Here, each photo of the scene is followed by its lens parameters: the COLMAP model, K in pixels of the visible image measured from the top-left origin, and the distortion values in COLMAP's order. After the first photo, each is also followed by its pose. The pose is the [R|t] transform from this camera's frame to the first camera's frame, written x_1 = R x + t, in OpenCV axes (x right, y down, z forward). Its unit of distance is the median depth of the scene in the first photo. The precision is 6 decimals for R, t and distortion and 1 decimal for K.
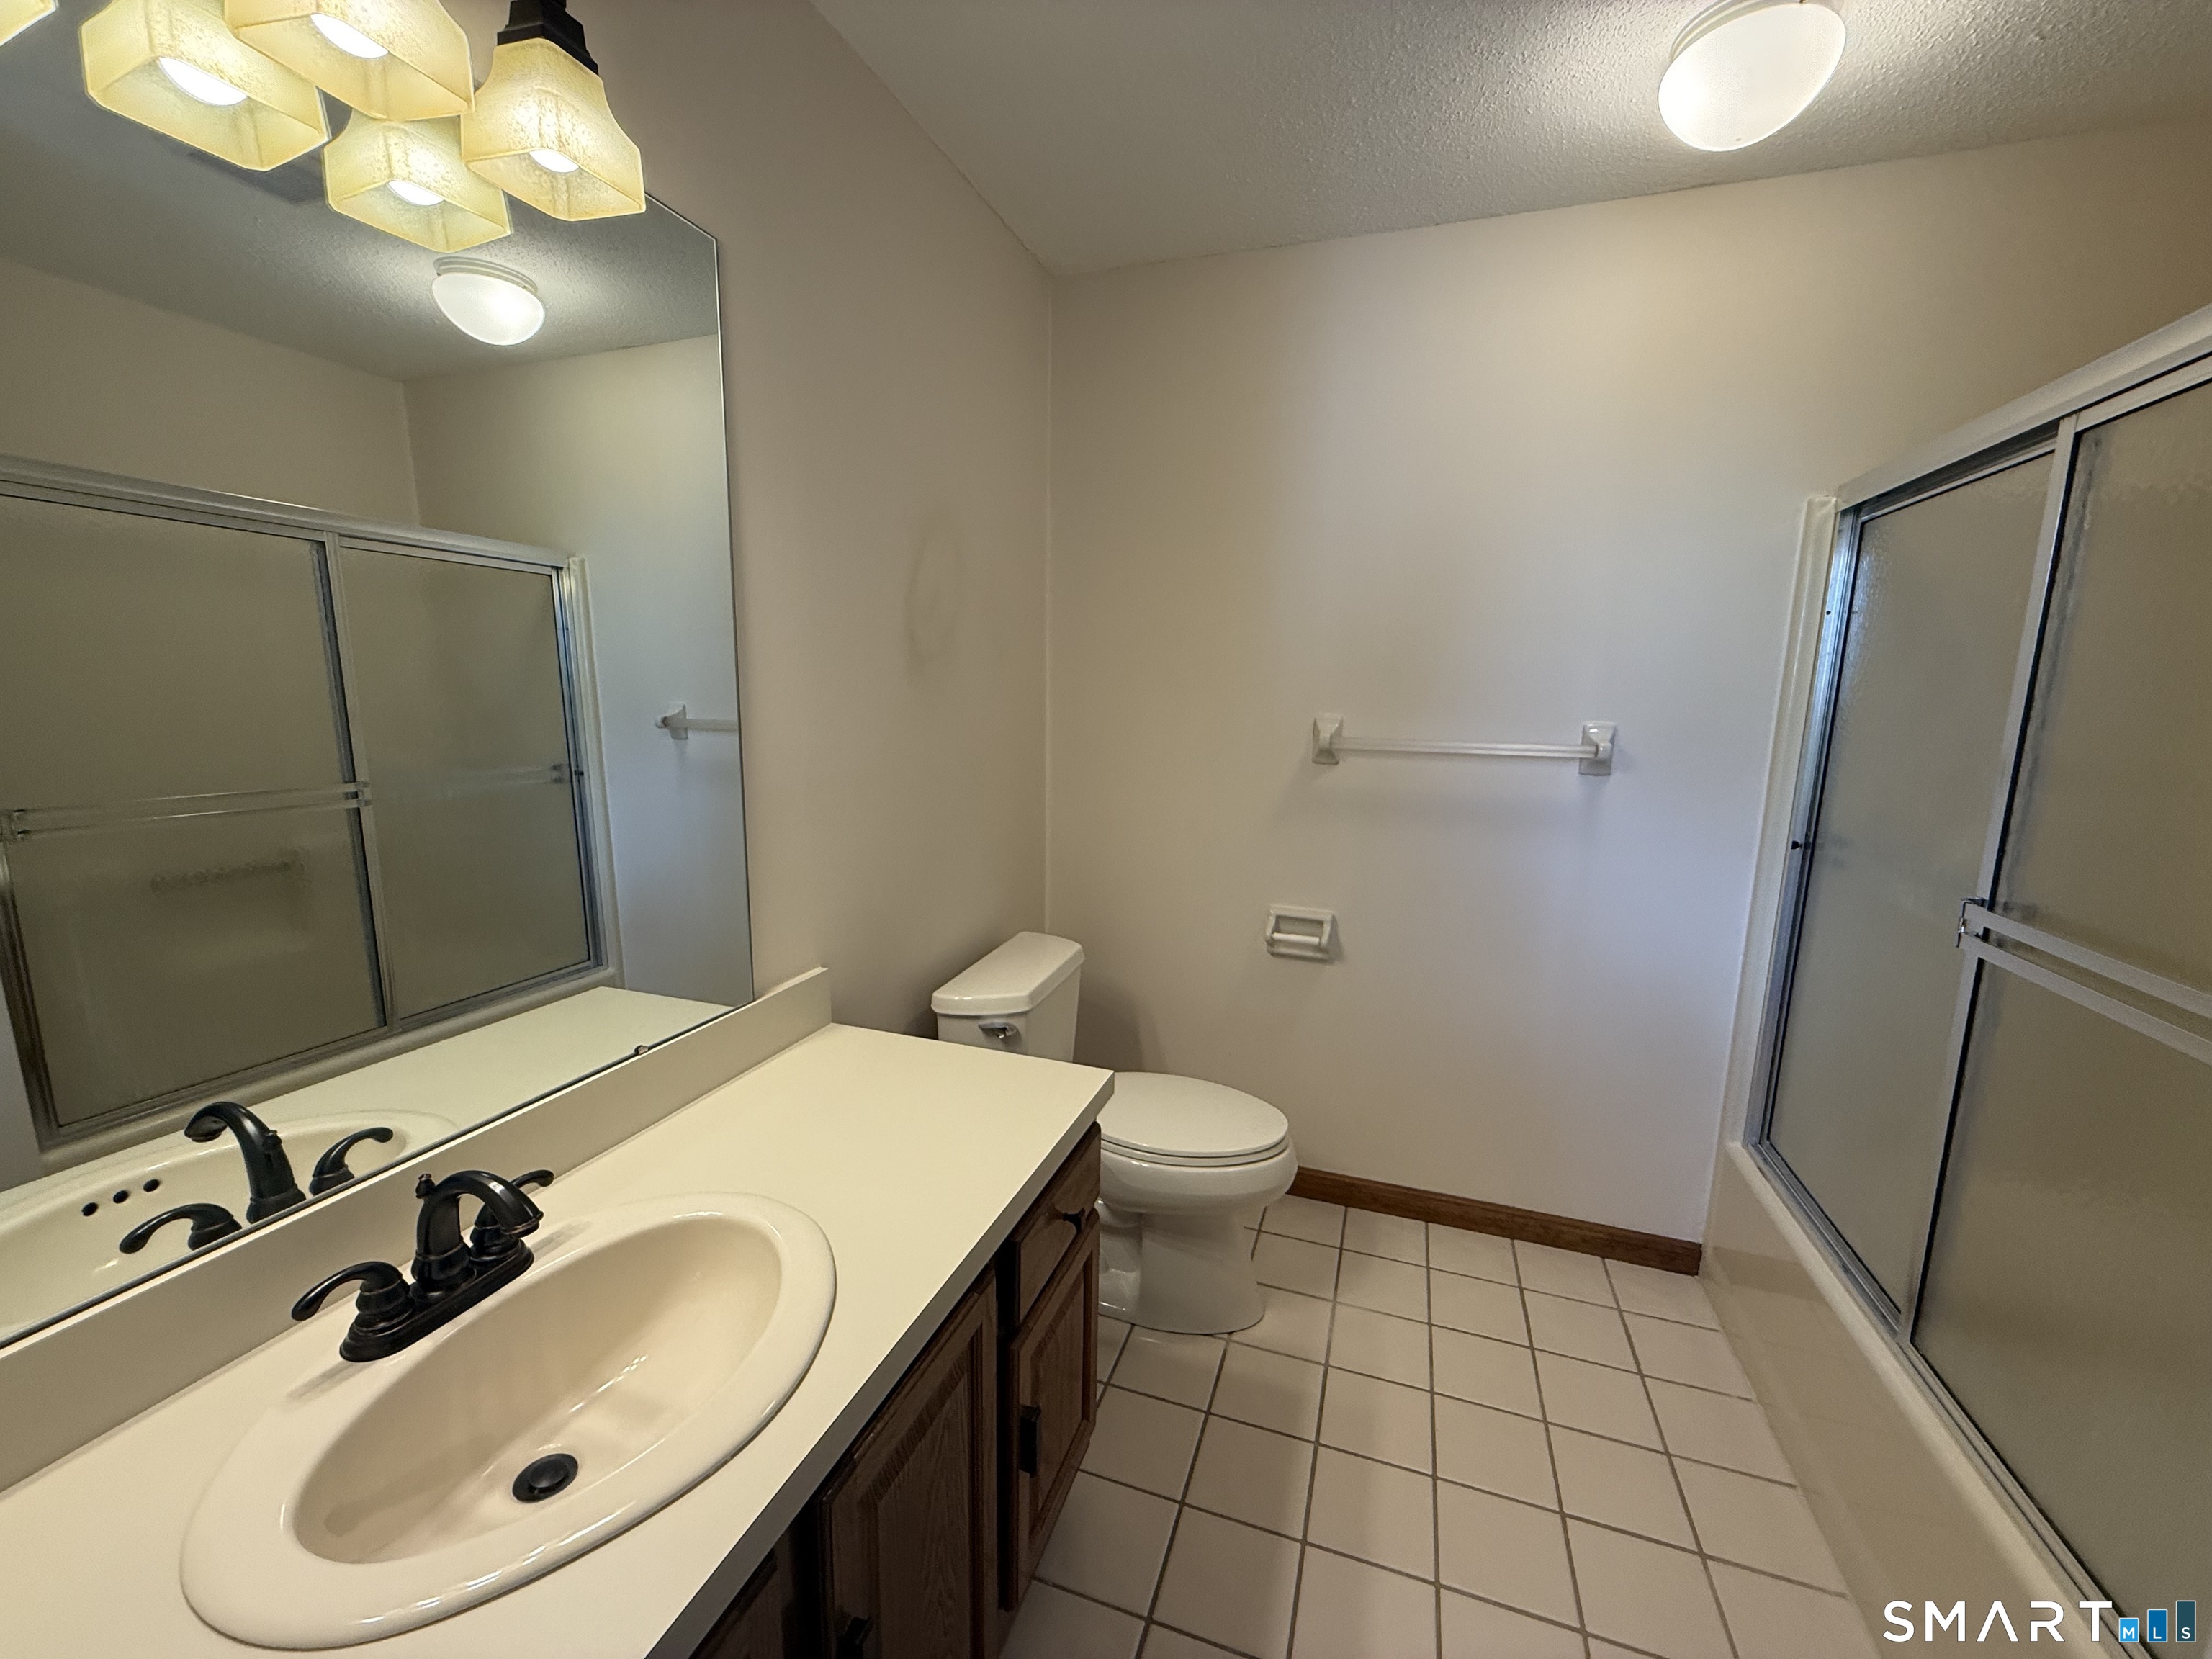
lens RADIAL K [[883.8, 0, 1099.4], [0, 883.8, 824.5], [0, 0, 1]] dist [0.000894, 0.000056]
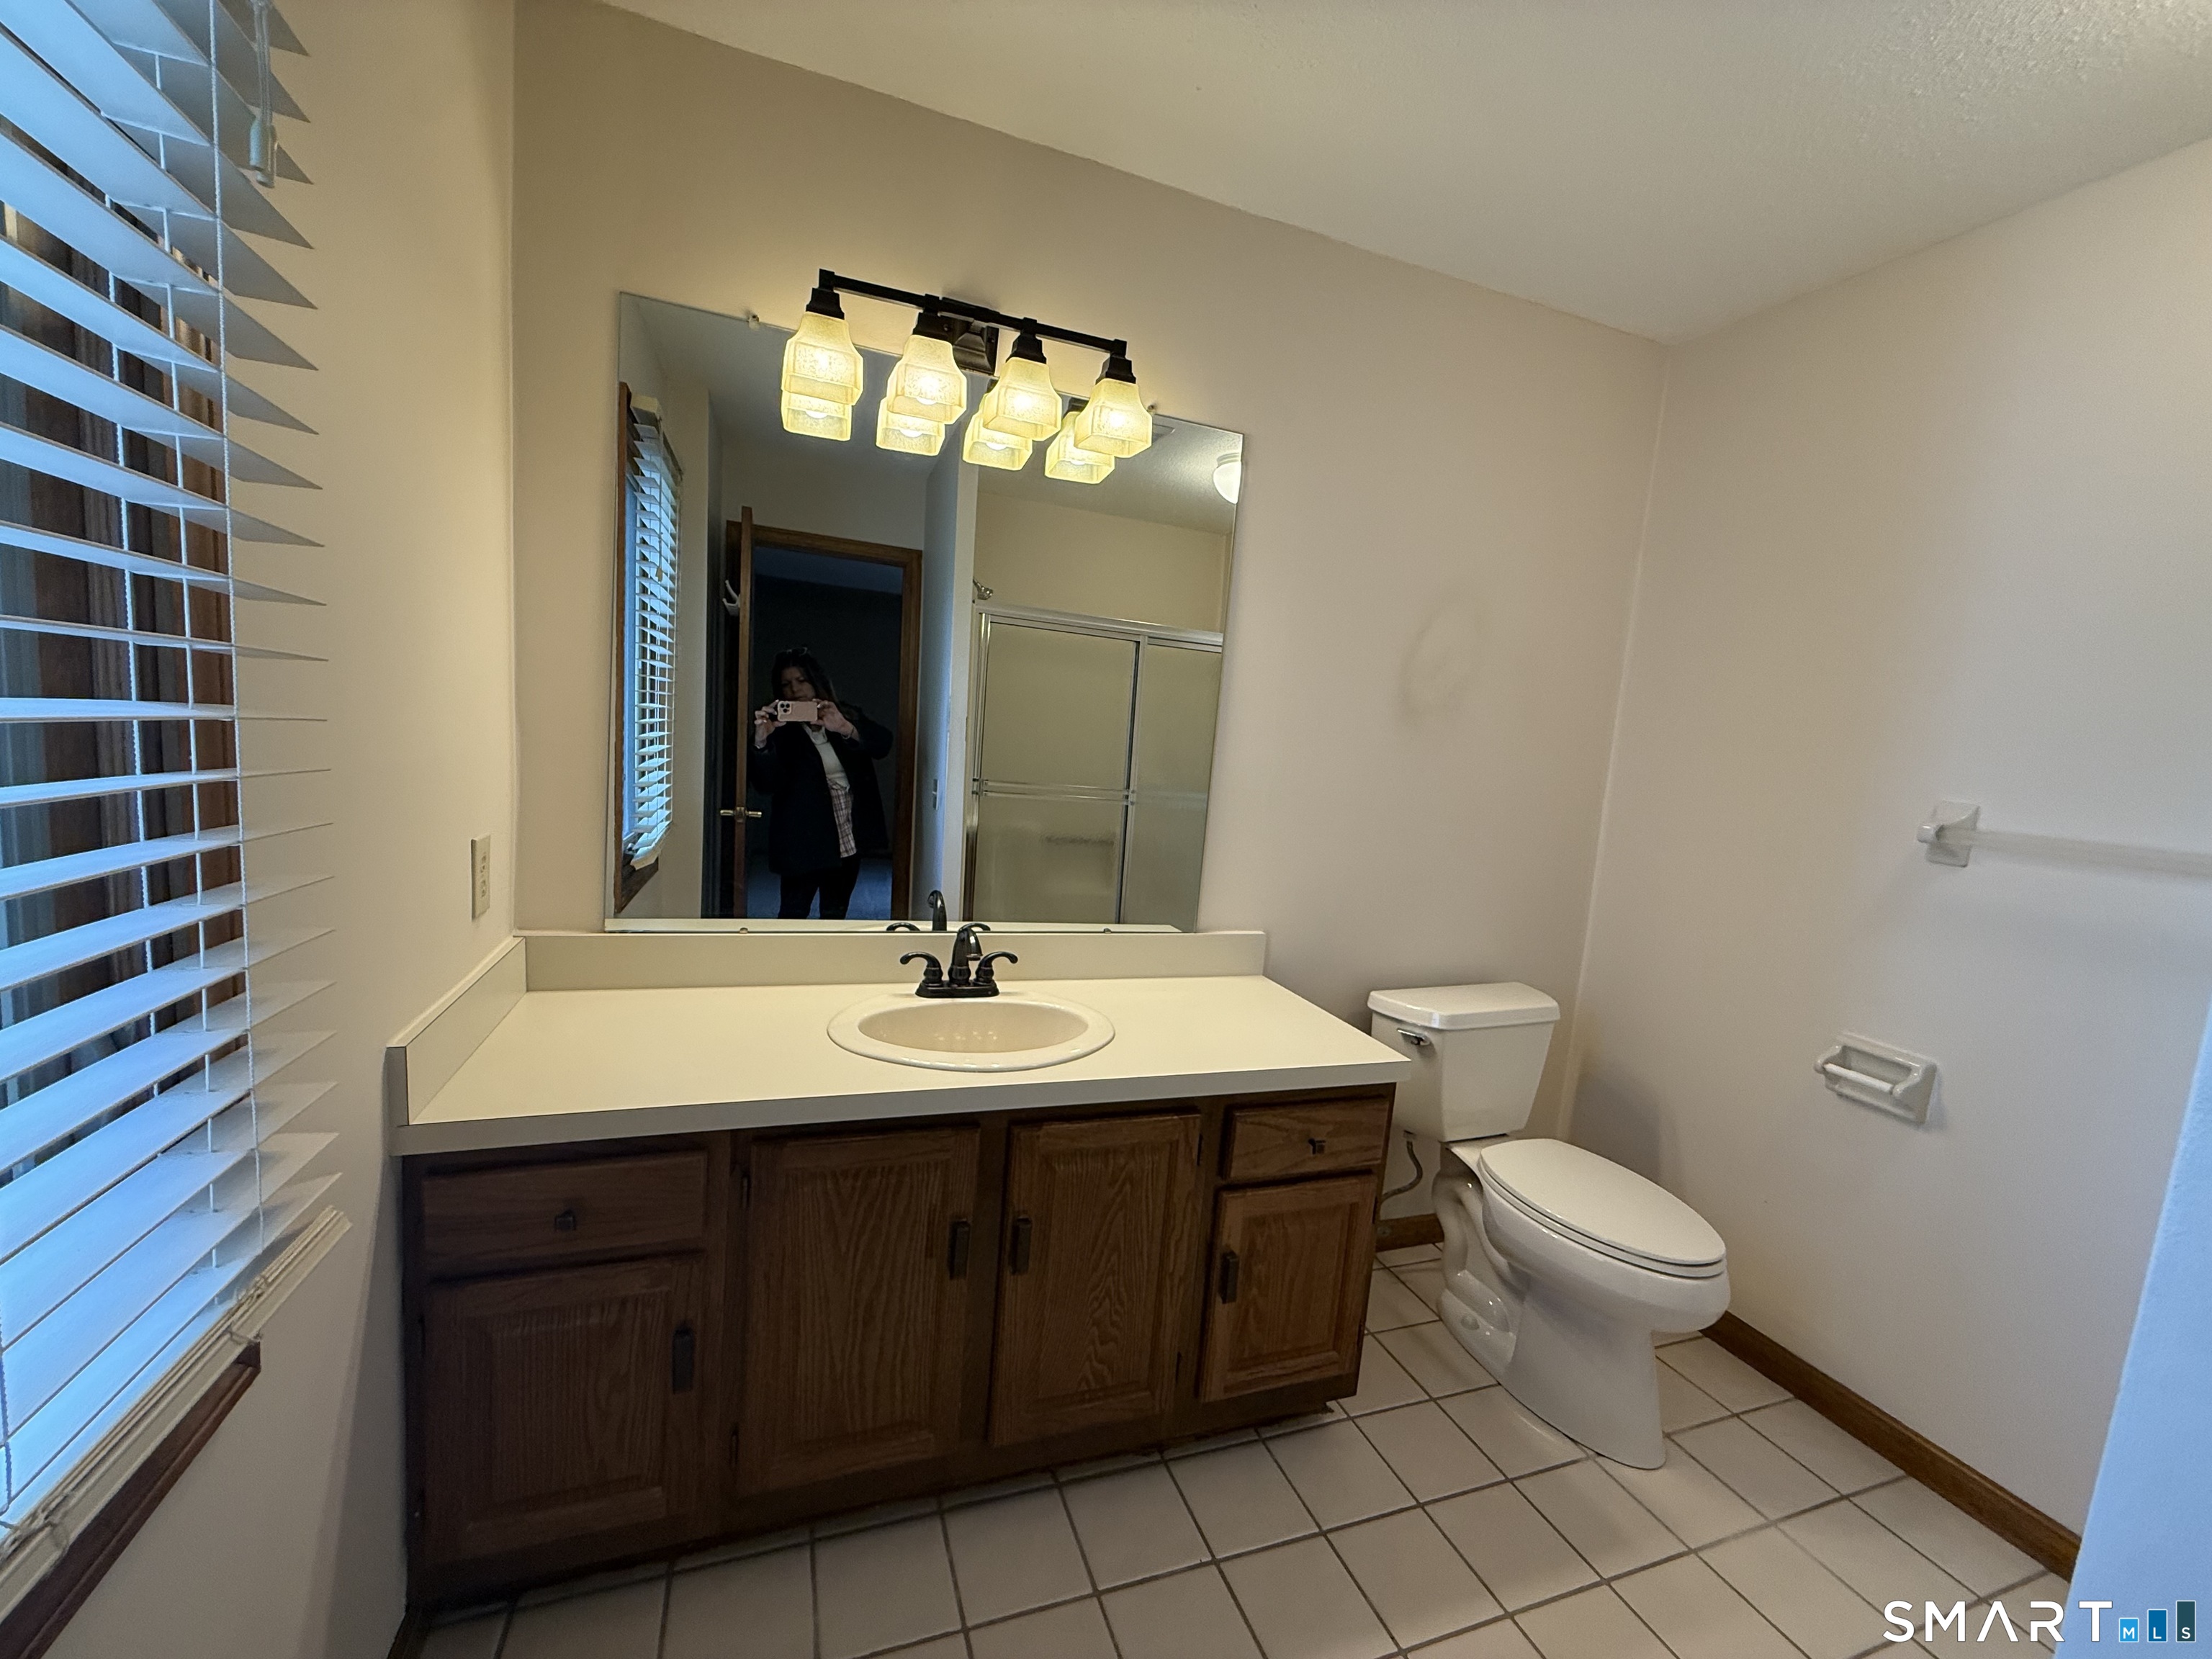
lens RADIAL K [[883.8, 0, 1099.4], [0, 883.8, 824.5], [0, 0, 1]] dist [0.000894, 0.000056]
pose [[0.623607, 0.110846, -0.773840, 0.450879], [-0.186918, 0.982325, -0.009920, 0.049507], [0.759063, 0.150831, 0.633304, -0.050254]]
